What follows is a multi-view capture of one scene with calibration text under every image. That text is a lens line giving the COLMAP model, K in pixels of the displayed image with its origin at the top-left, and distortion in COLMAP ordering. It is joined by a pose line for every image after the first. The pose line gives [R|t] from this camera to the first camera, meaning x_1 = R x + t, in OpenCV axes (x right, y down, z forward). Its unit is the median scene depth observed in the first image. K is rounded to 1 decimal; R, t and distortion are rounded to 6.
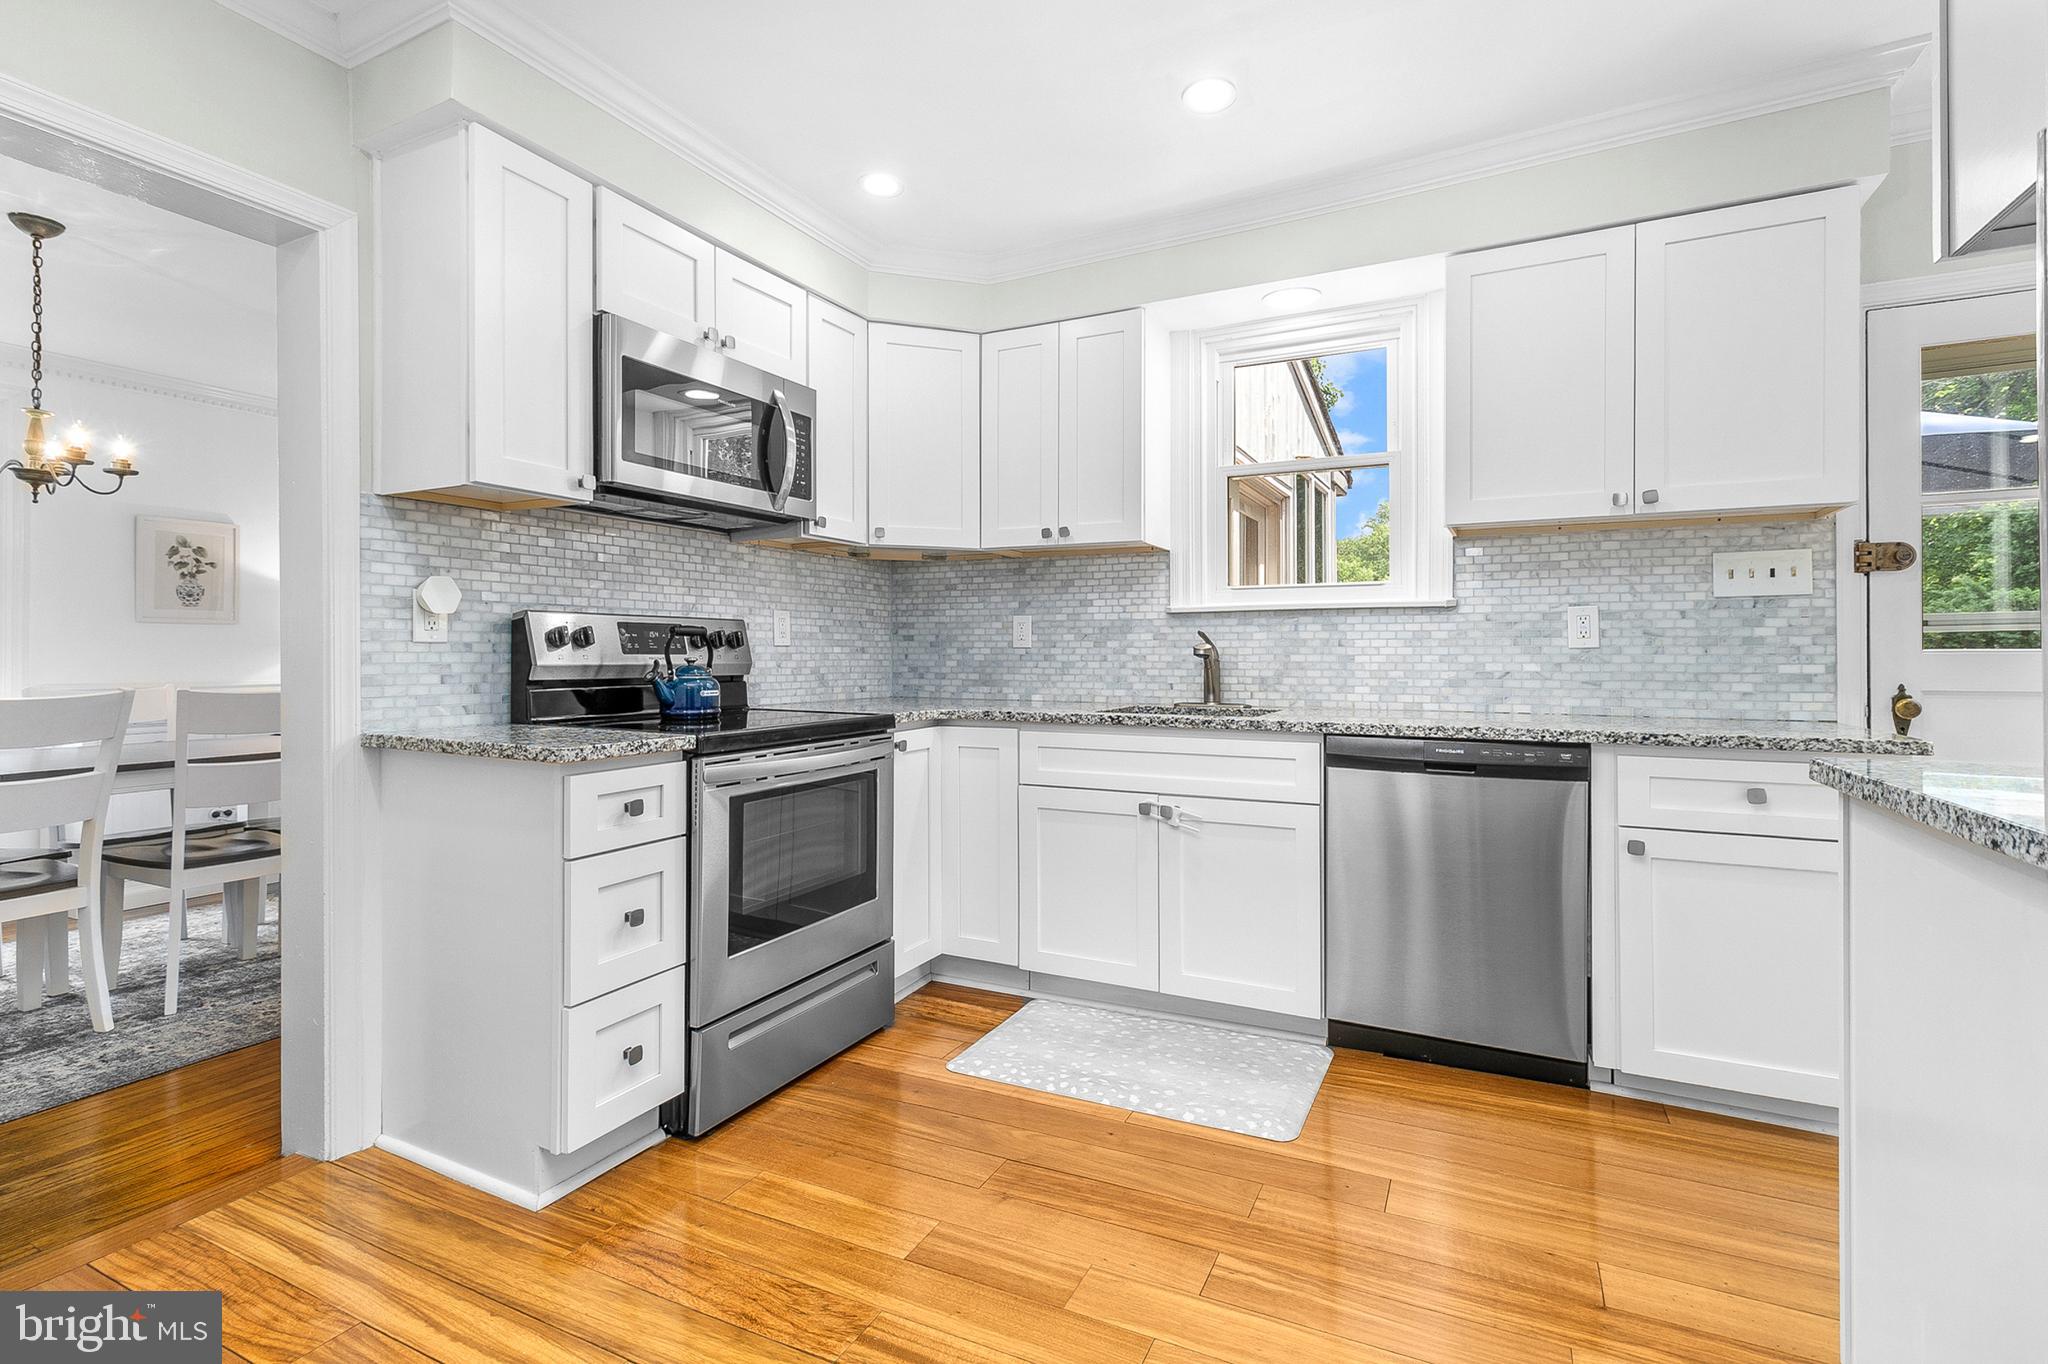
lens RADIAL K [[942.4, 0, 1035.9], [0, 942.4, 650.5], [0, 0, 1]] dist [0.010350, -0.000077]
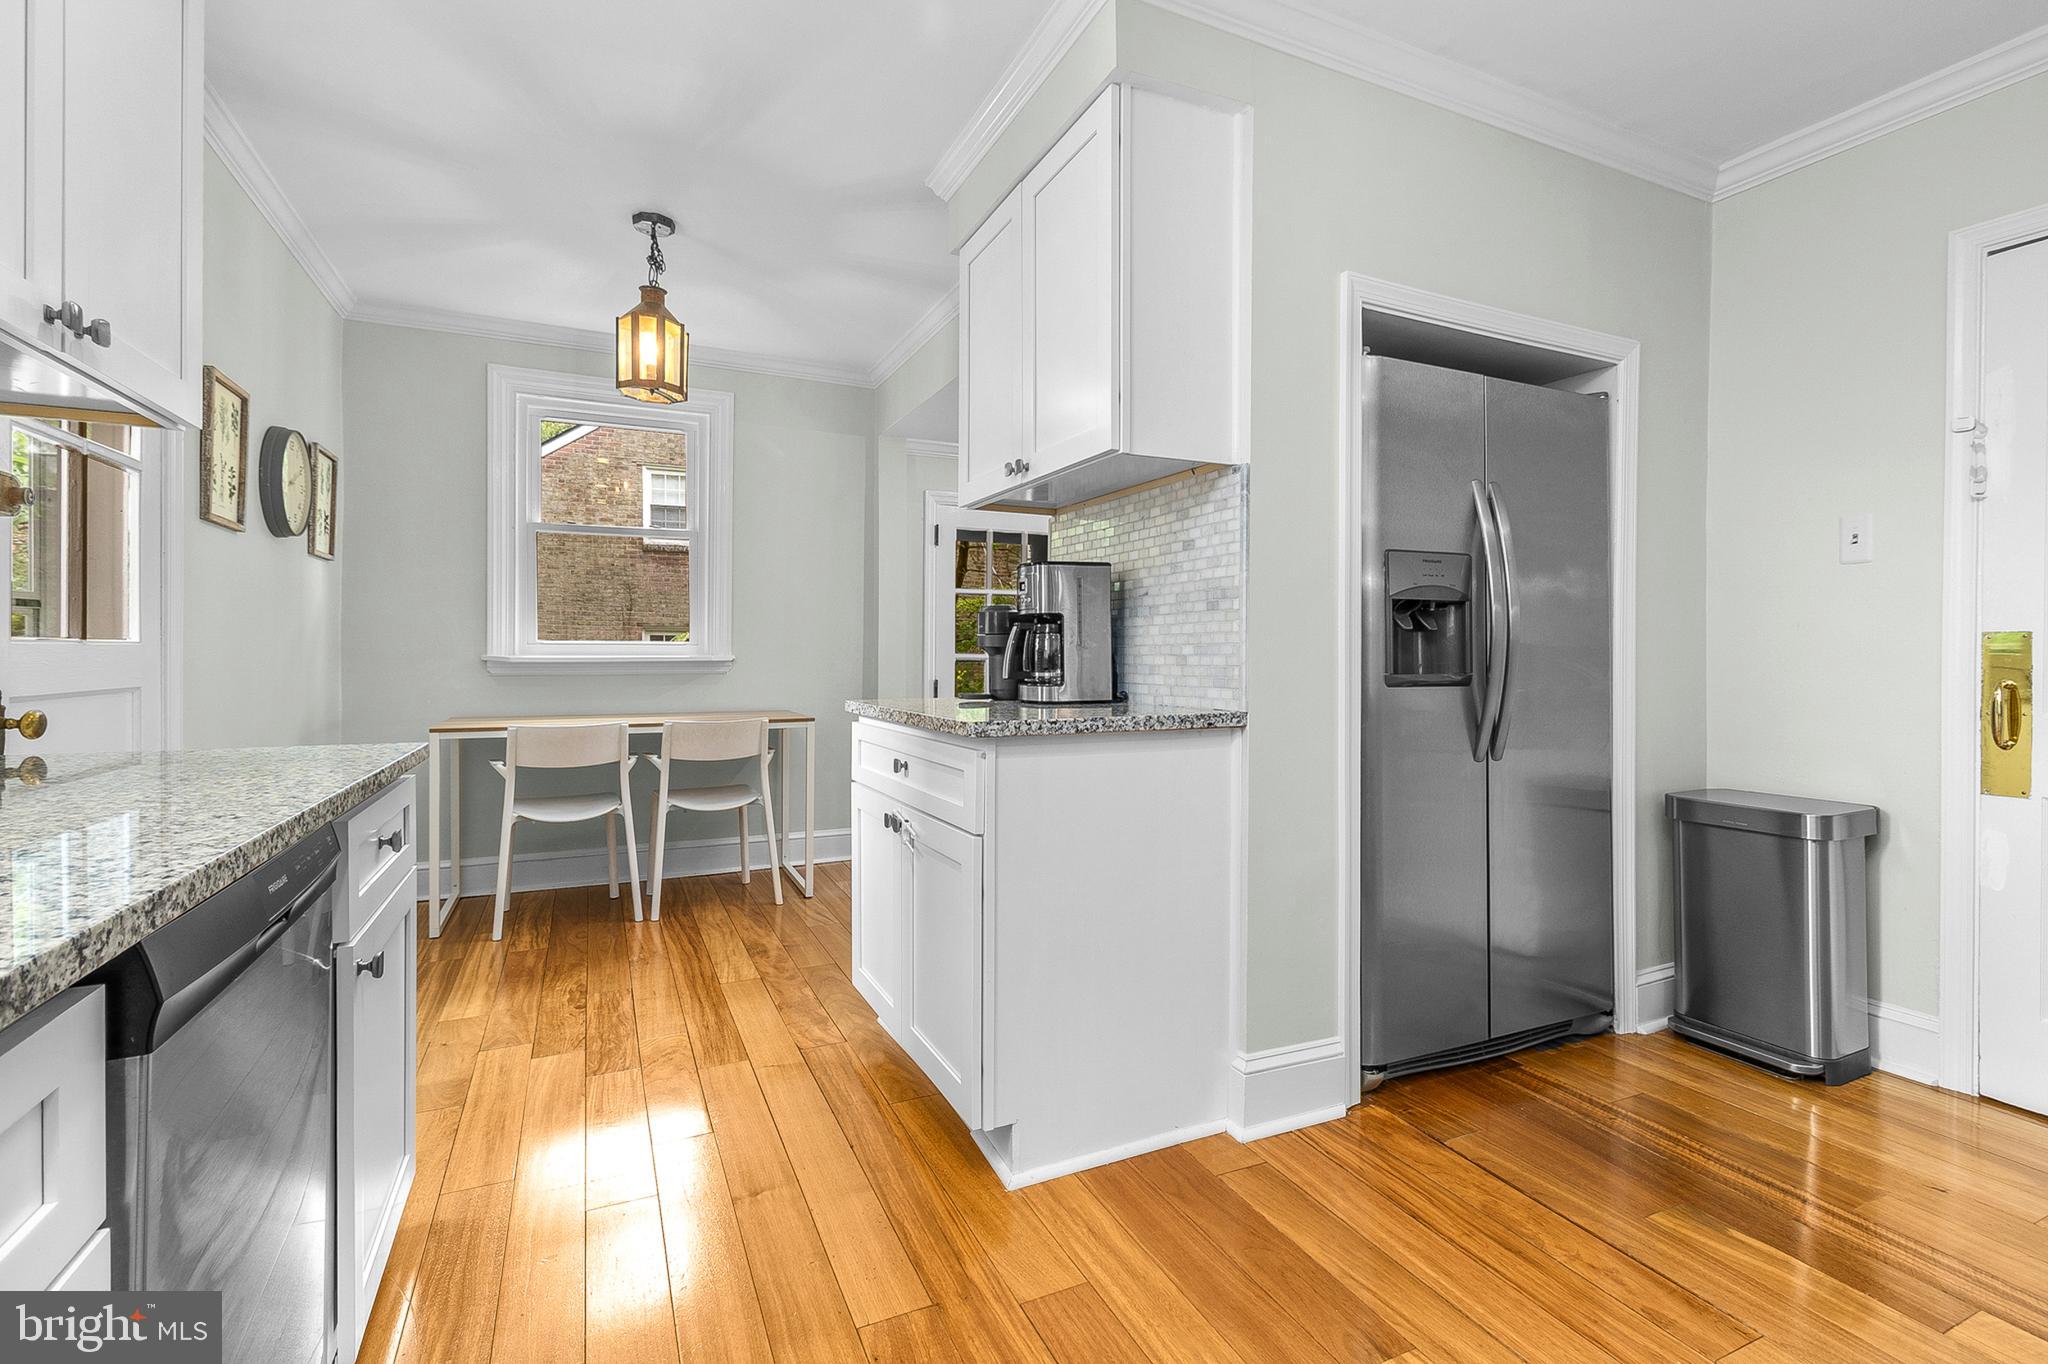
lens RADIAL K [[942.4, 0, 1035.9], [0, 942.4, 650.5], [0, 0, 1]] dist [0.010350, -0.000077]
pose [[-0.780168, -0.002577, 0.625565, -0.055720], [-0.008353, 0.999945, -0.006299, 0.007198], [-0.625515, -0.010140, -0.780146, 0.930305]]
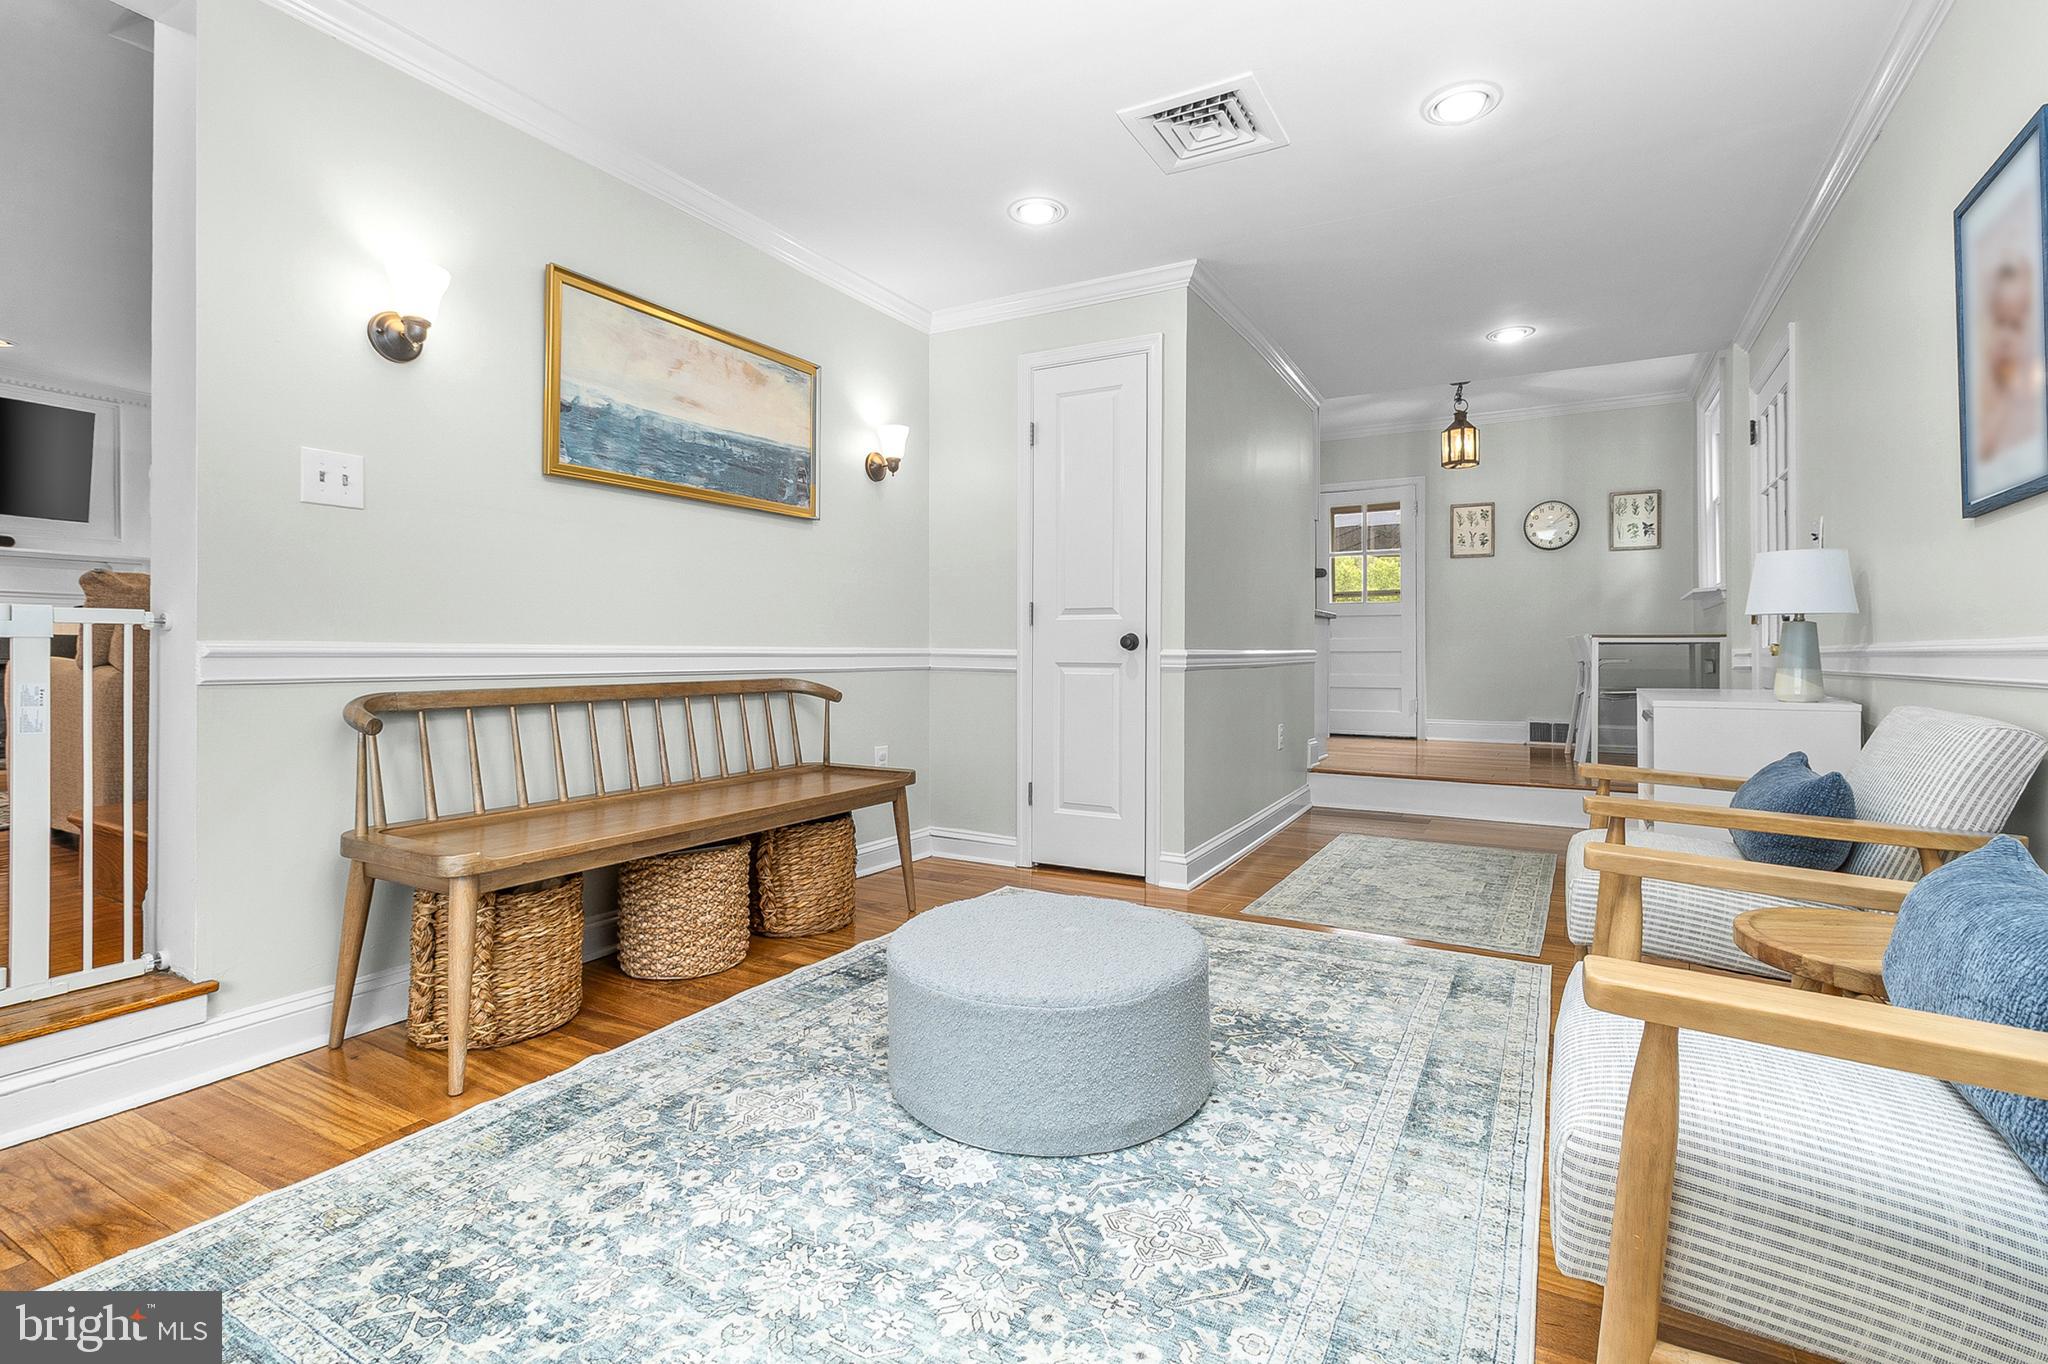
lens RADIAL K [[942.4, 0, 1035.9], [0, 942.4, 650.5], [0, 0, 1]] dist [0.010350, -0.000077]
pose [[0.998156, 0.001583, -0.060673, 0.140779], [-0.001393, 0.999994, 0.003168, 0.127658], [0.060677, -0.003077, 0.998153, -1.890496]]
